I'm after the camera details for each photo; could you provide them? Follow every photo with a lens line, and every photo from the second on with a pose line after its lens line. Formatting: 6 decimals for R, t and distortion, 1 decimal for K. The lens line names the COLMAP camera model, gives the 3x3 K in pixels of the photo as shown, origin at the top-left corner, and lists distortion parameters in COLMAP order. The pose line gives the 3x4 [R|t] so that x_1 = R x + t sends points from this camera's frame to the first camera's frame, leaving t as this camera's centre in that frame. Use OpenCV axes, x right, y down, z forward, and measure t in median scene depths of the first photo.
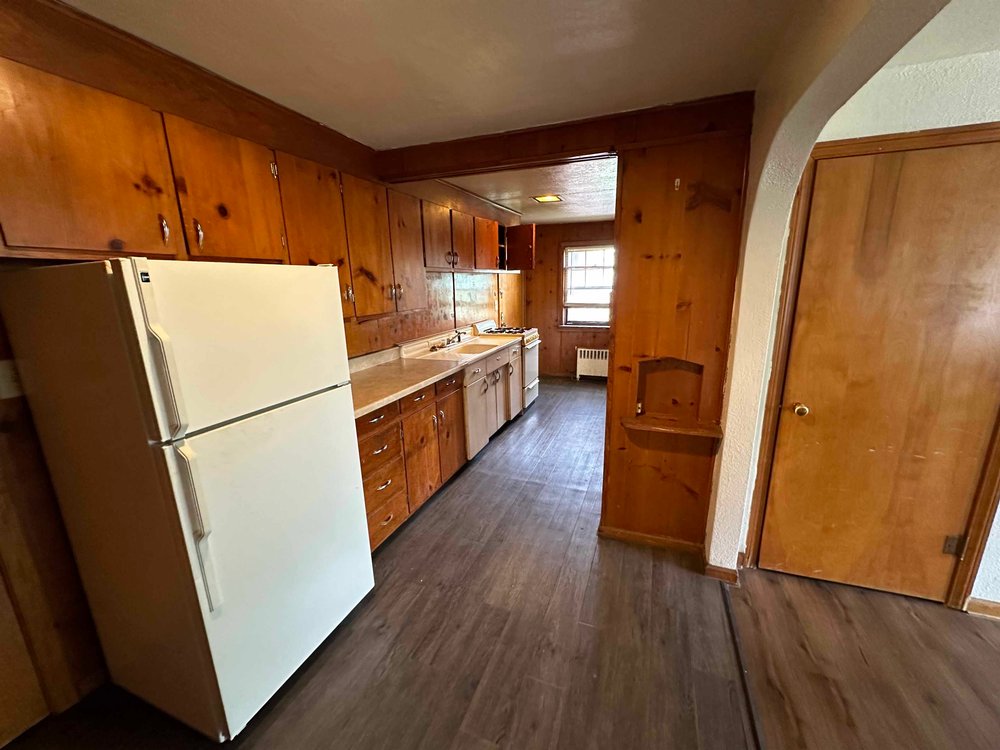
lens RADIAL K [[396.9, 0, 499.4], [0, 396.9, 373.7], [0, 0, 1]] dist [-0.001848, 0.000027]
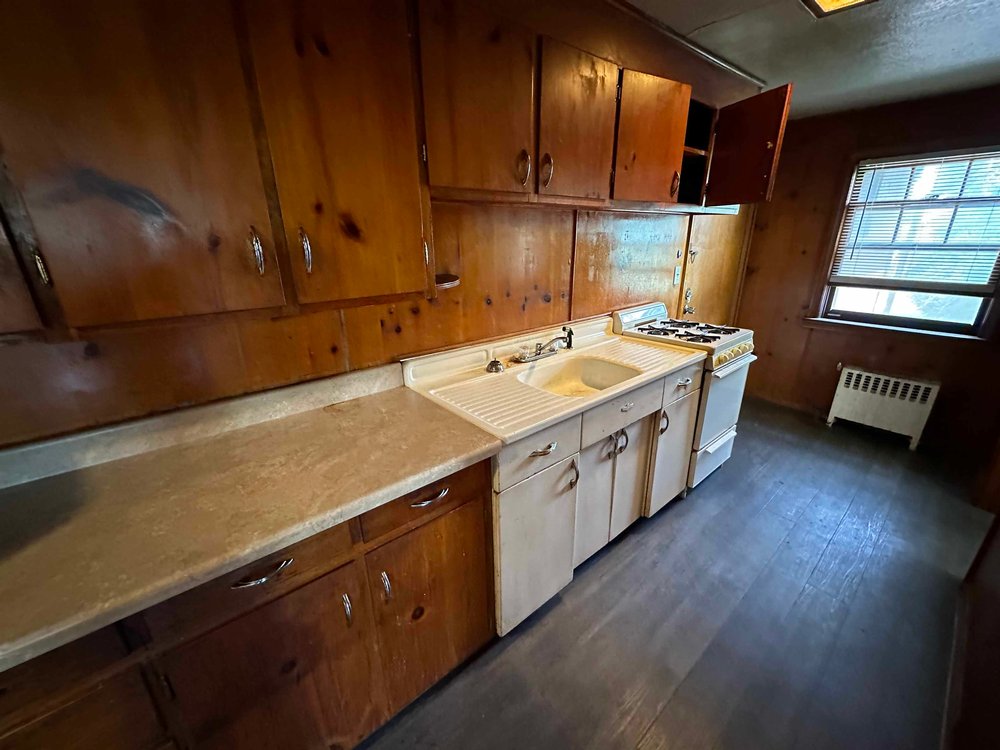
lens RADIAL K [[396.9, 0, 499.4], [0, 396.9, 373.7], [0, 0, 1]] dist [-0.001848, 0.000027]
pose [[0.874747, 0.169613, -0.453926, 0.053547], [-0.117929, 0.983092, 0.140083, -0.095268], [0.470011, -0.069007, 0.879959, 0.428610]]
